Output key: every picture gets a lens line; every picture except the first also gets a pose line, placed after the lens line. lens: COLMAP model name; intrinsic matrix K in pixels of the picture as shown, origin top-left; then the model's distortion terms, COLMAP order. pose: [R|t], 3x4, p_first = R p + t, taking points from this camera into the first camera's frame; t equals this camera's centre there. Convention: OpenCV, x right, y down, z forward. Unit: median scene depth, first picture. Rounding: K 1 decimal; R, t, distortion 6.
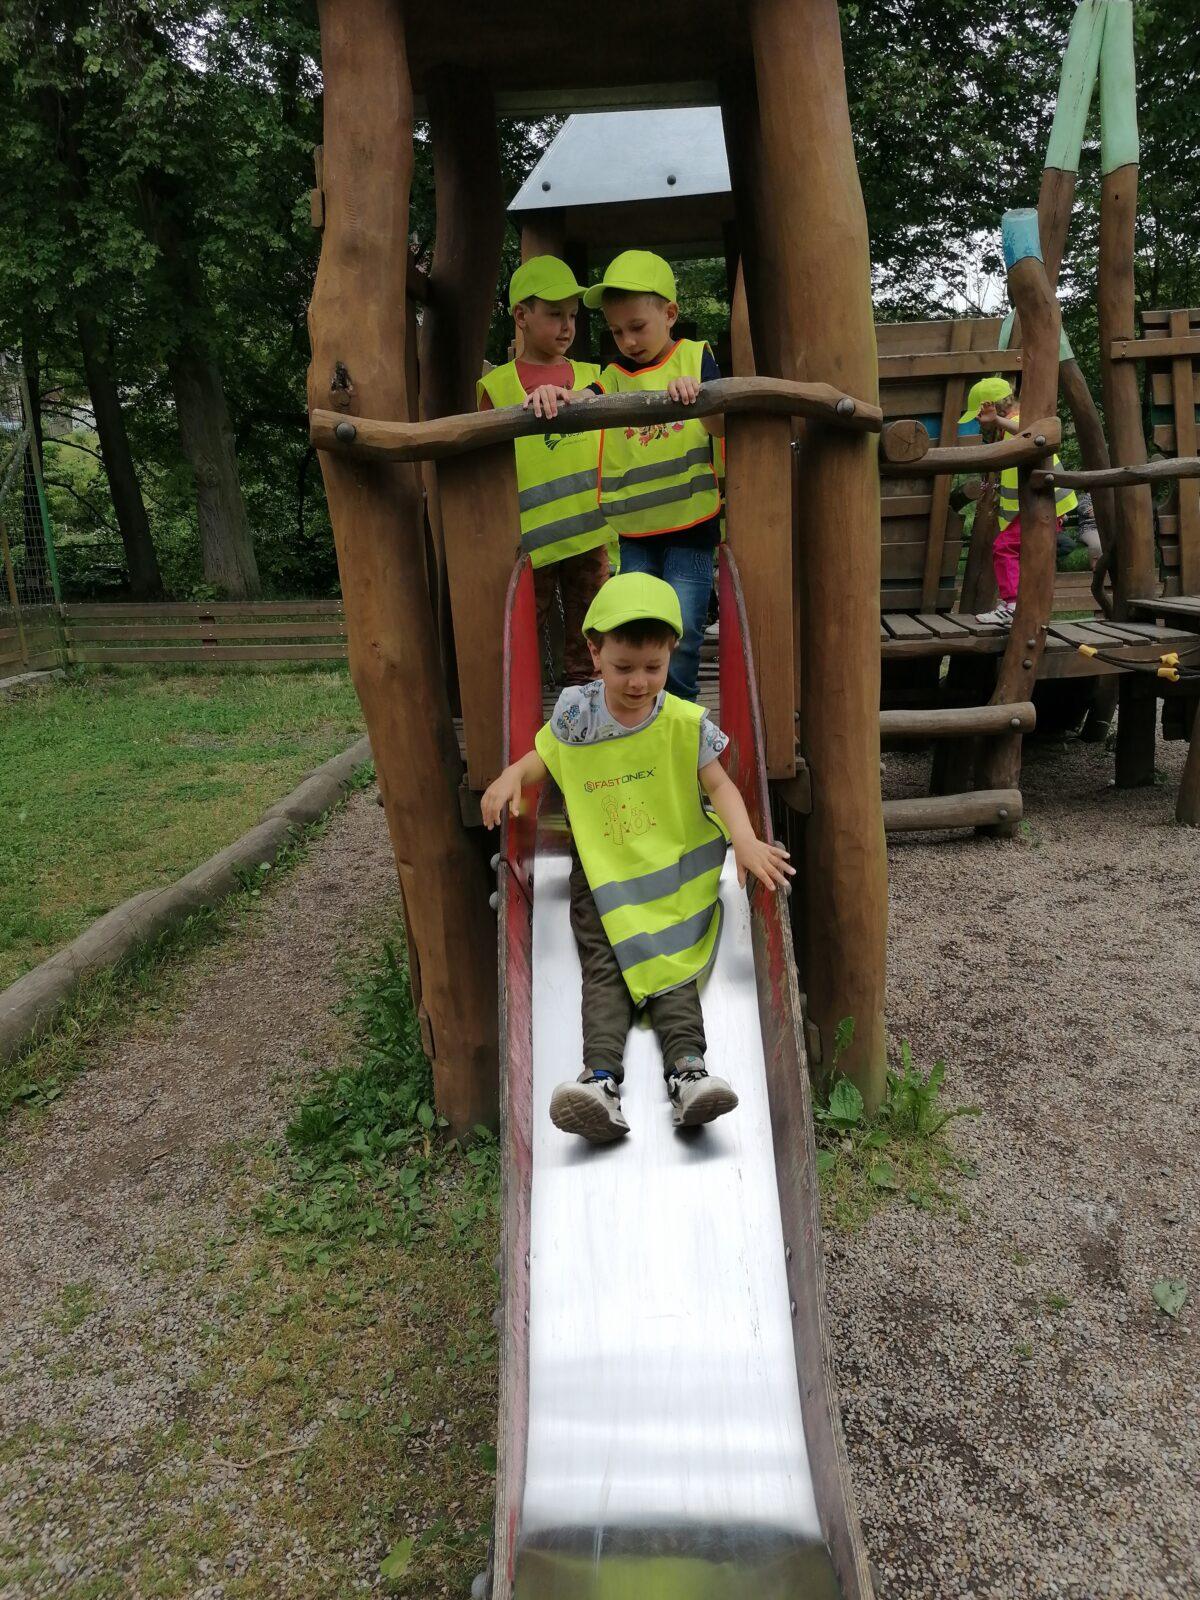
lens RADIAL K [[1187.7, 0, 600.0], [0, 1187.7, 800.0], [0, 0, 1]] dist [0.088798, -0.105212]
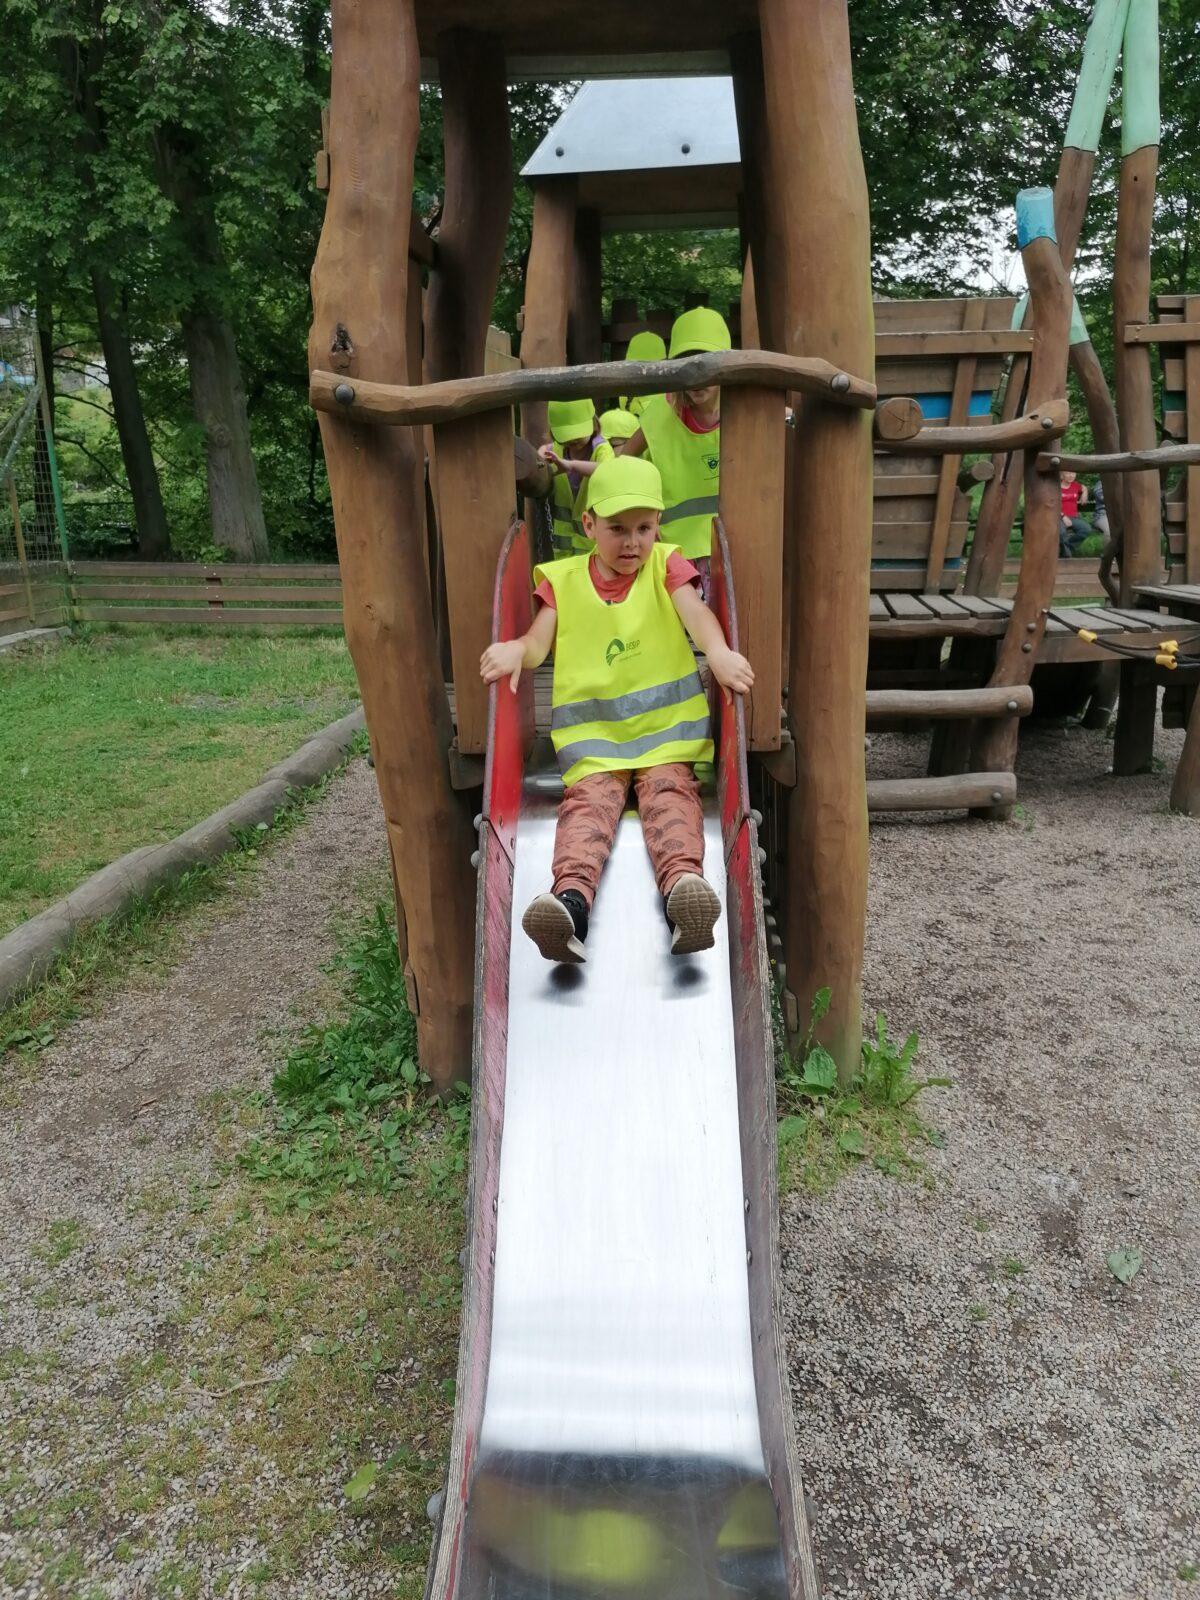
lens RADIAL K [[1200.3, 0, 600.9], [0, 1200.3, 804.9], [0, 0, 1]] dist [0.087572, -0.108339]
pose [[0.999513, 0.030316, -0.007375, 0.018205], [-0.030143, 0.999292, 0.022508, 0.008144], [0.008053, -0.022275, 0.999719, -0.023261]]
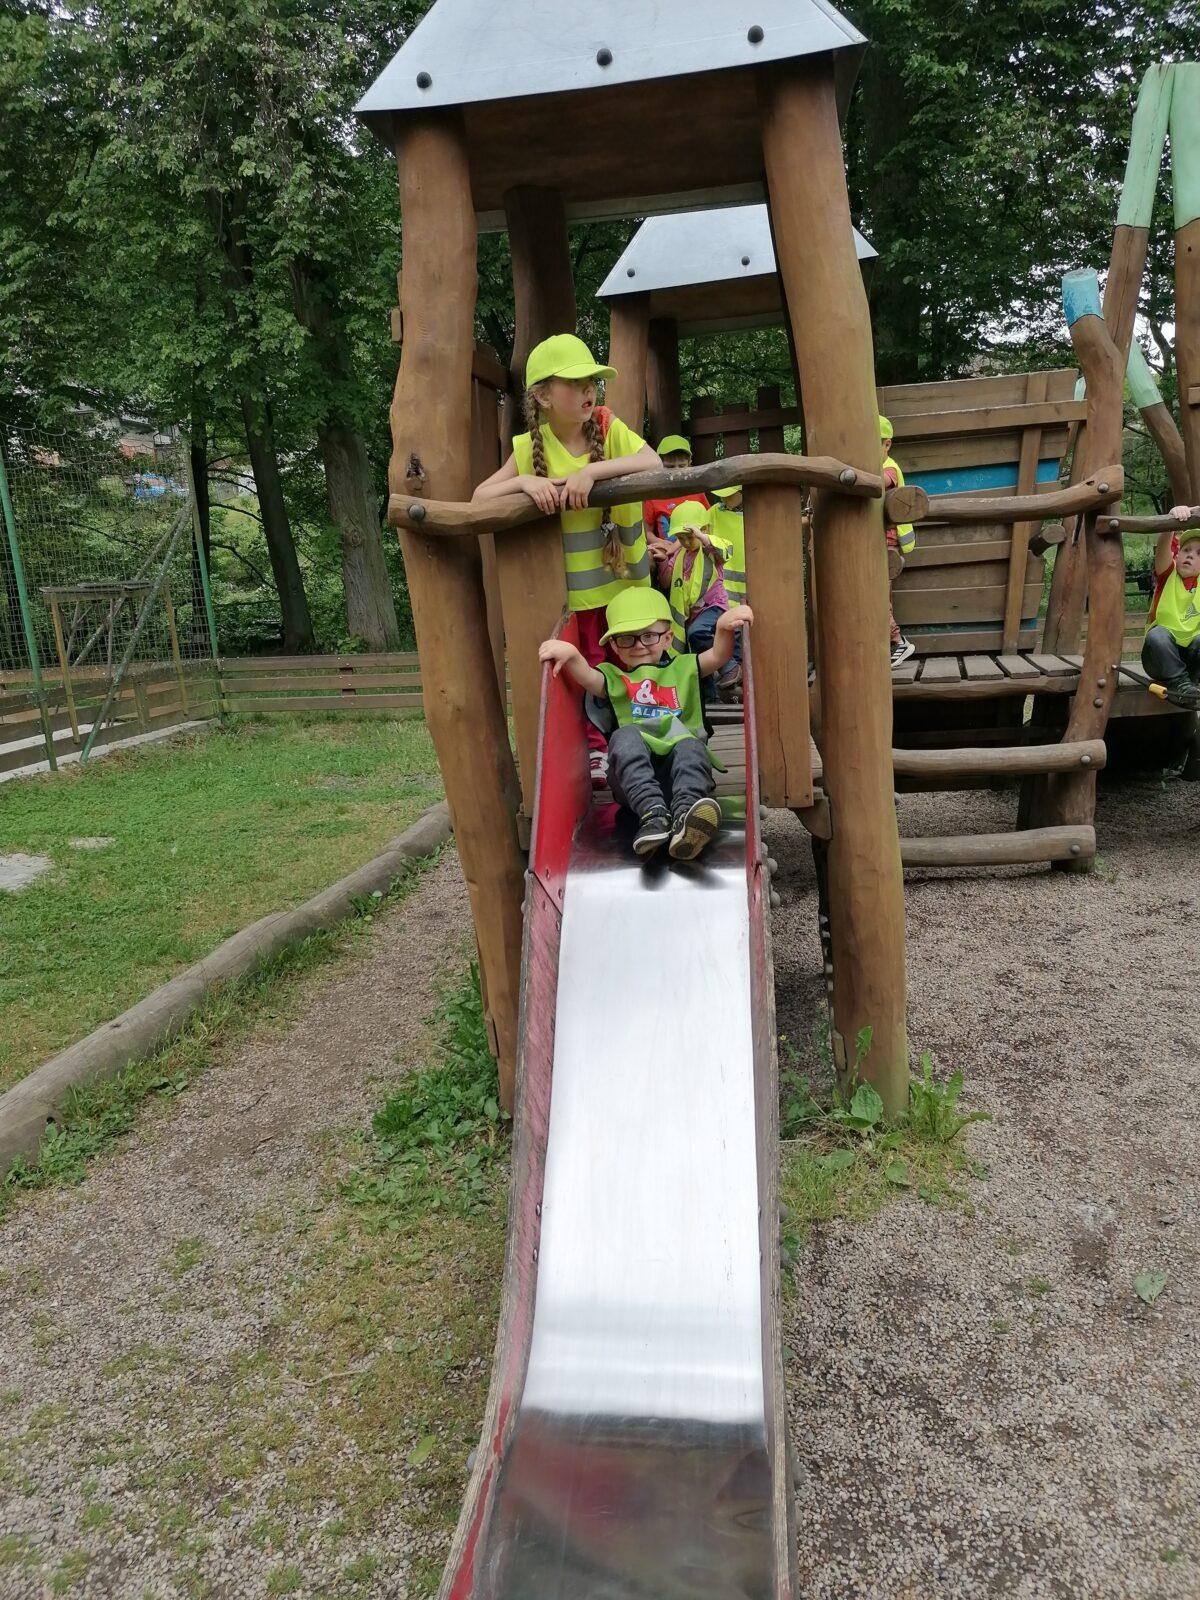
lens RADIAL K [[1221.7, 0, 612.1], [0, 1221.7, 803.4], [0, 0, 1]] dist [0.105057, -0.131829]
pose [[0.992575, -0.000392, -0.121635, 0.103378], [-0.004140, 0.999306, -0.037011, 0.018820], [0.121565, 0.037239, 0.991885, -0.136284]]
